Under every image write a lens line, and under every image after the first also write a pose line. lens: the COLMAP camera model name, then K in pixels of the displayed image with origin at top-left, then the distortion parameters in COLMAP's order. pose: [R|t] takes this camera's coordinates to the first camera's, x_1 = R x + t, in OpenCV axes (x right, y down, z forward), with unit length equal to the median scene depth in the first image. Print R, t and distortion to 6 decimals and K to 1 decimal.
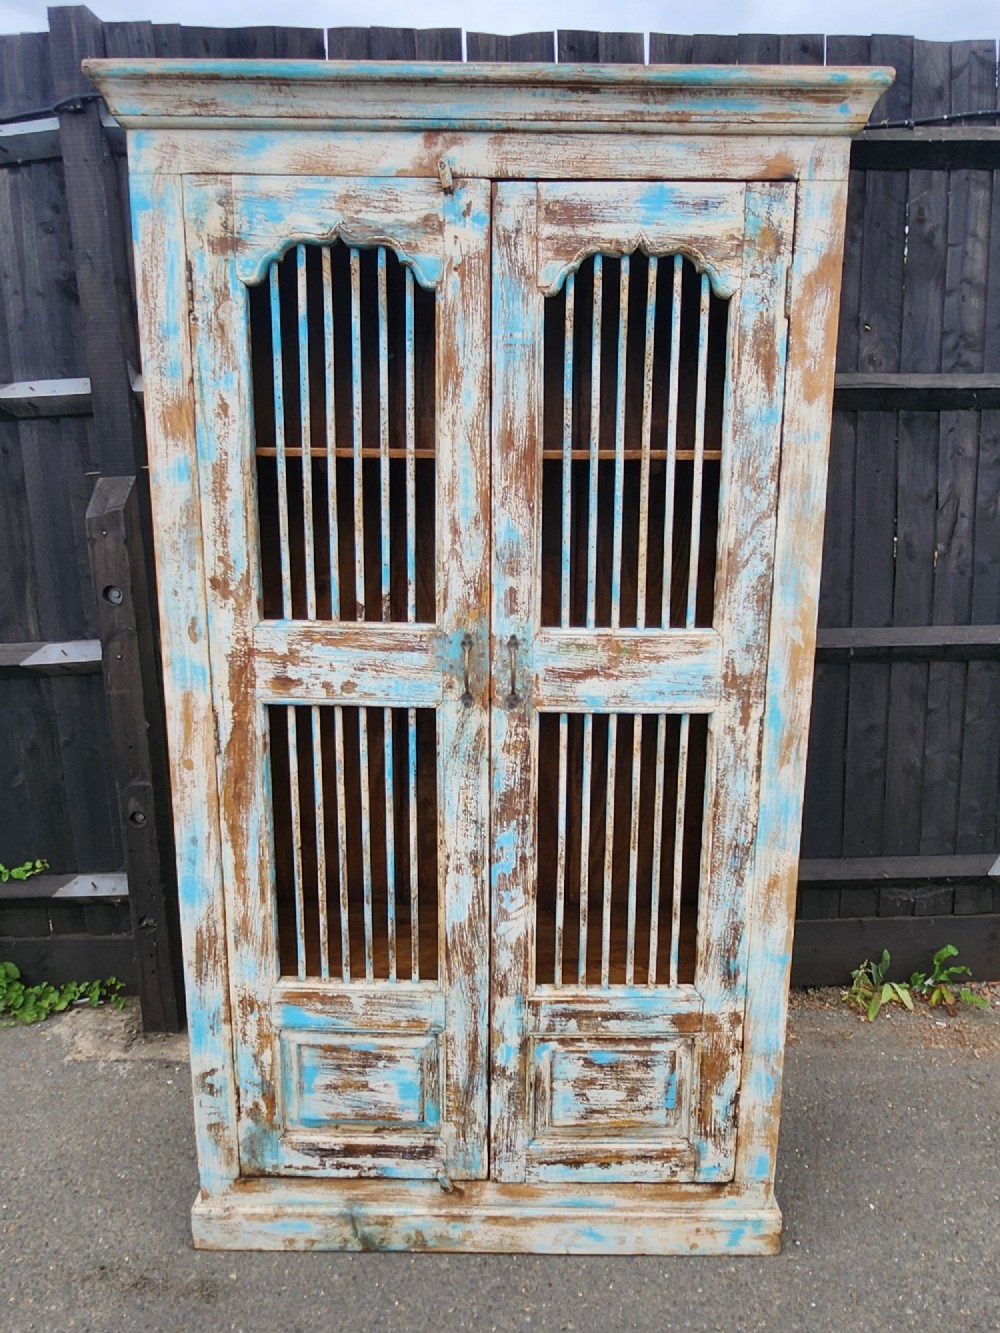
lens RADIAL K [[899.0, 0, 532.4], [0, 899.0, 681.5], [0, 0, 1]] dist [-0.006582, -0.000739]
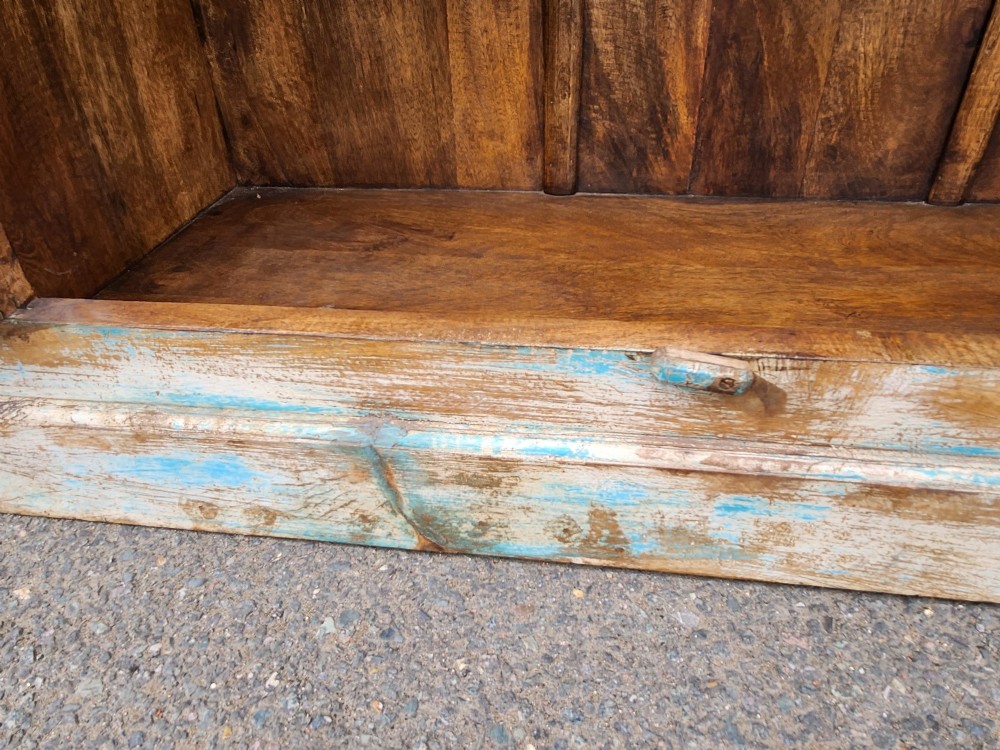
lens RADIAL K [[674.4, 0, 509.9], [0, 674.4, 382.2], [0, 0, 1]] dist [-0.006582, -0.000739]
pose [[0.988732, 0.048541, -0.141610, -0.133590], [0.012840, 0.914985, 0.403284, 0.508562], [0.149146, -0.400558, 0.904051, 0.852588]]
